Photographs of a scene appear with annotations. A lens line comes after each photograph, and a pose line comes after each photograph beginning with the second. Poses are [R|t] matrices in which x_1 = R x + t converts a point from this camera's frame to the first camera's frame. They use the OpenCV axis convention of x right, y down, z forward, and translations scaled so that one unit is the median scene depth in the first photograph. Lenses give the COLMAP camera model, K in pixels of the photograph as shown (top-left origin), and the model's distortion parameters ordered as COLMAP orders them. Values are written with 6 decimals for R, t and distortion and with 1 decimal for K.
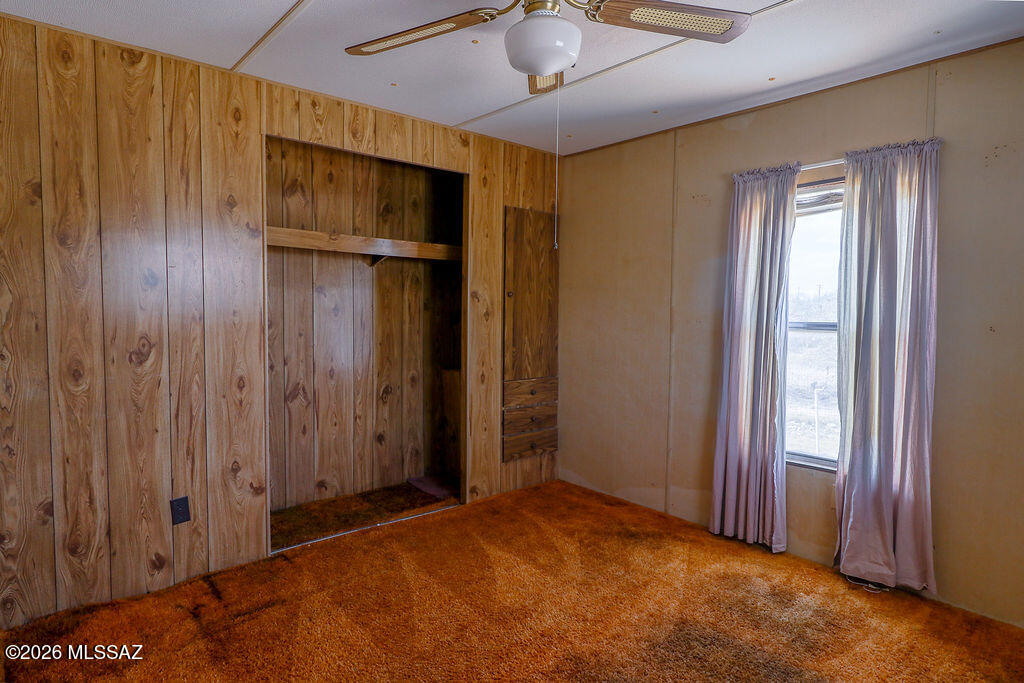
lens RADIAL K [[584.4, 0, 509.1], [0, 584.4, 337.8], [0, 0, 1]] dist [0.001594, -0.000291]
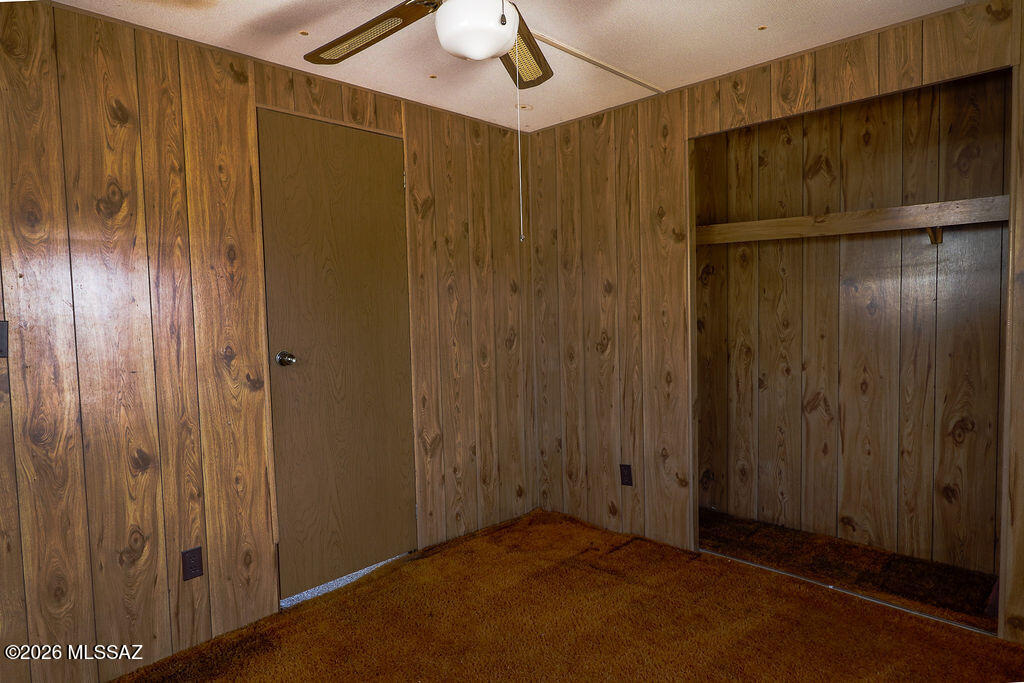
lens RADIAL K [[607.3, 0, 509.8], [0, 607.3, 338.1], [0, 0, 1]] dist [0.002797, 0.000461]
pose [[0.082084, 0.038751, -0.995872, 0.573092], [-0.030364, 0.998877, 0.036366, -0.025131], [0.996163, 0.027254, 0.083168, 0.549015]]
